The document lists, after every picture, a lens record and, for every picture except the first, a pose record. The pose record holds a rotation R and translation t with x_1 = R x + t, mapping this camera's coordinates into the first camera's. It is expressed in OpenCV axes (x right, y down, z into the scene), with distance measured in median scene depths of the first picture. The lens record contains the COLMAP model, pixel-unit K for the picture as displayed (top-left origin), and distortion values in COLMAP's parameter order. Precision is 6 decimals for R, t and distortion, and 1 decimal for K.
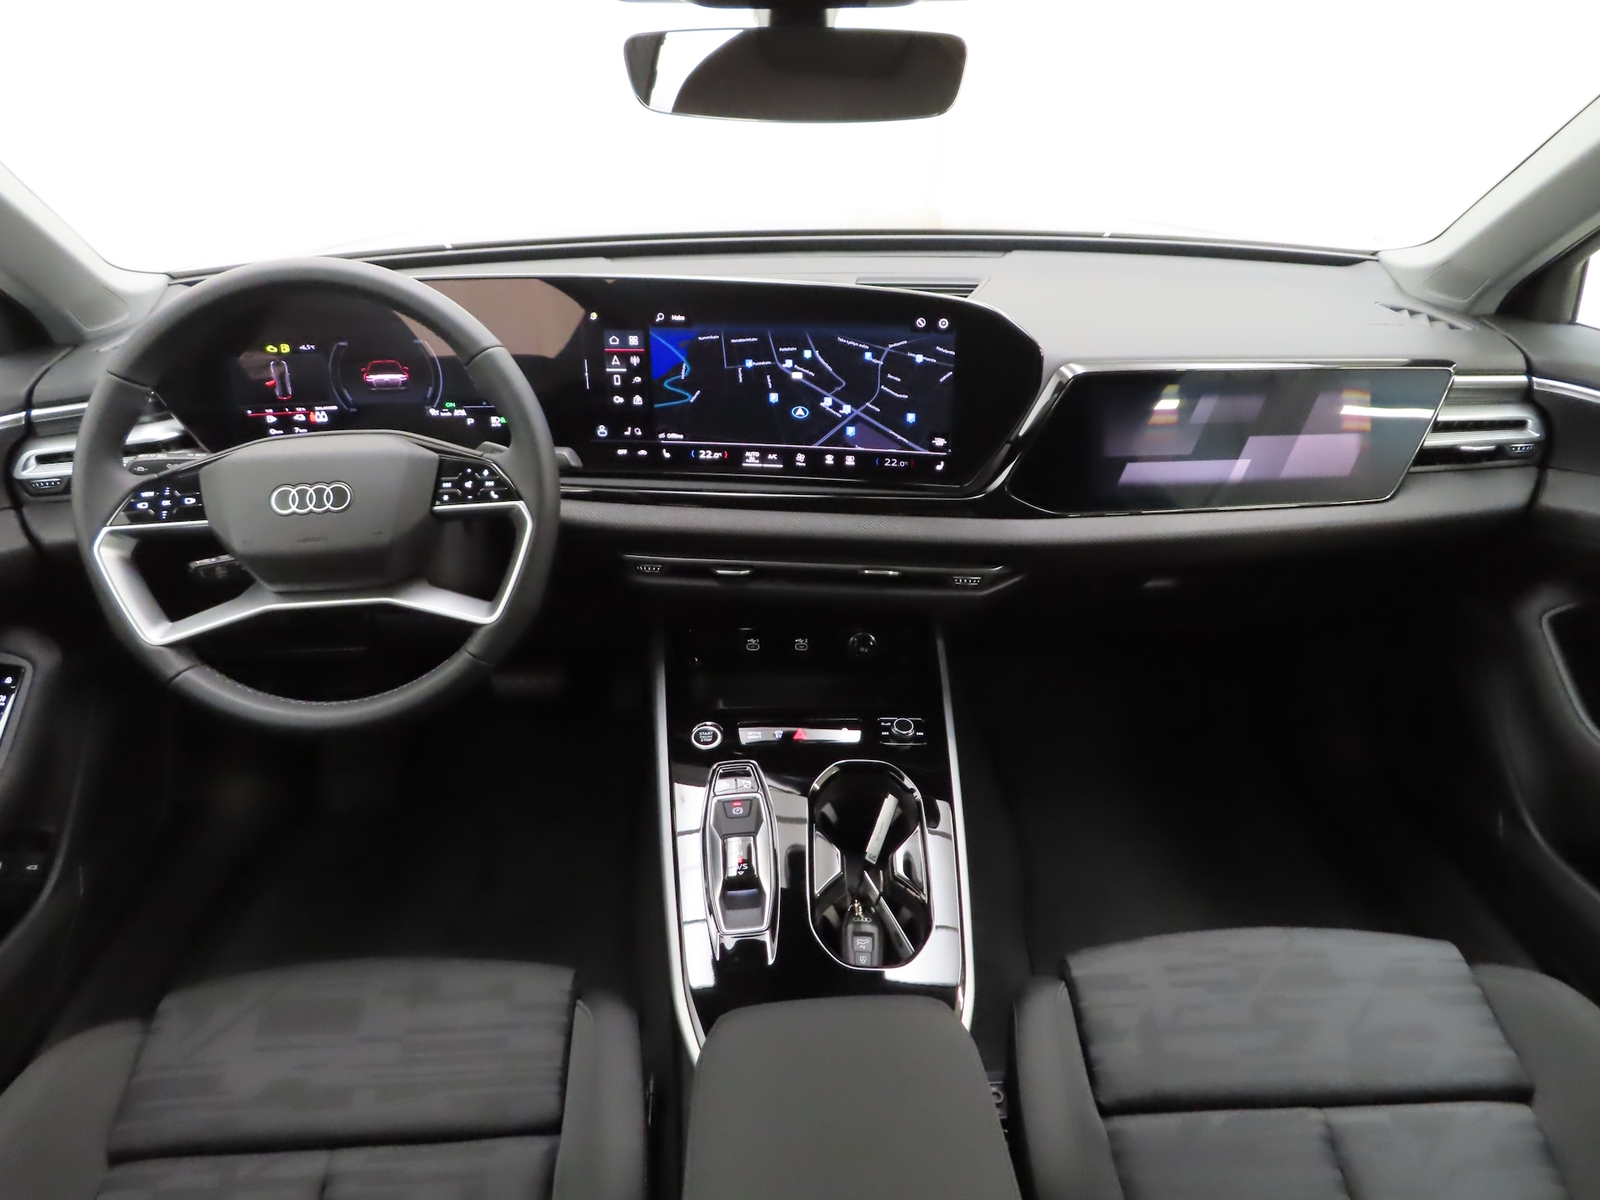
lens RADIAL K [[1129.0, 0, 800.0], [0, 1129.0, 600.0], [0, 0, 1]] dist [-0.010602, 0.006212]
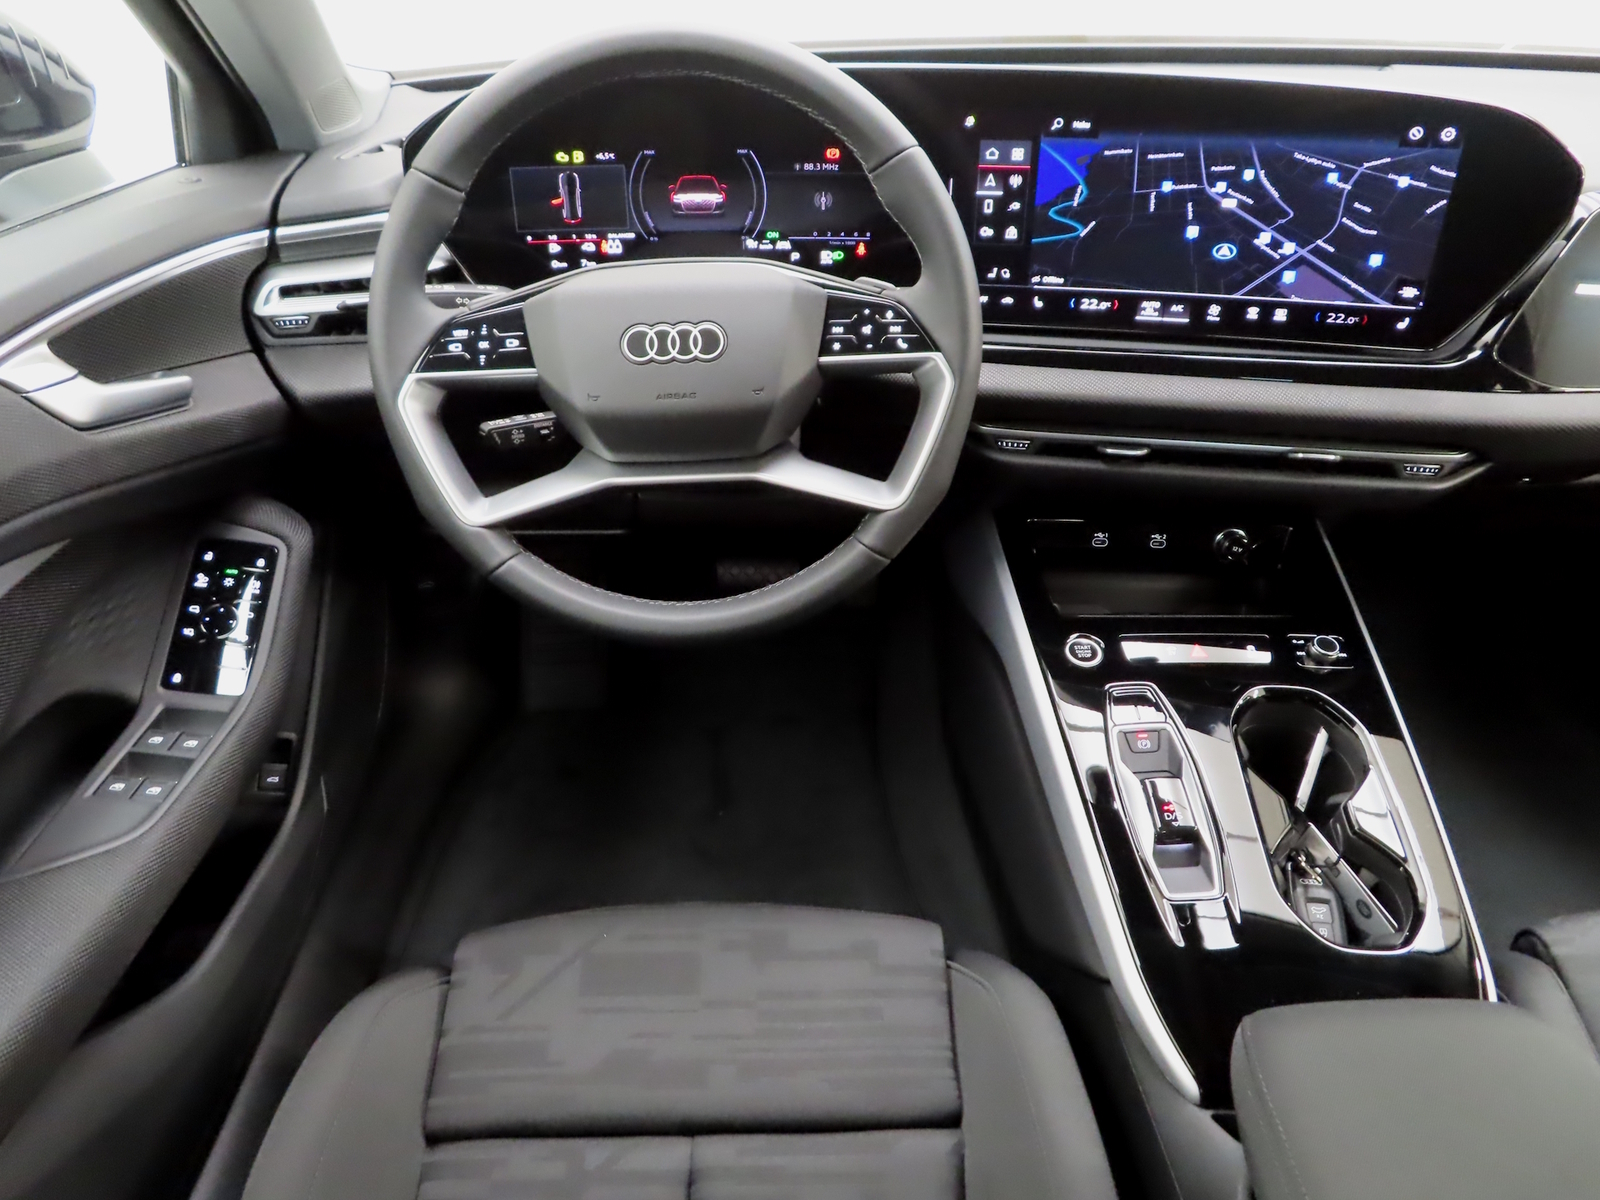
lens RADIAL K [[1129.0, 0, 800.0], [0, 1129.0, 600.0], [0, 0, 1]] dist [-0.010602, 0.006212]
pose [[0.999329, 0.026840, -0.024907, -0.278288], [-0.024168, 0.994492, 0.101985, 0.004403], [0.027507, -0.101315, 0.994474, 0.180331]]
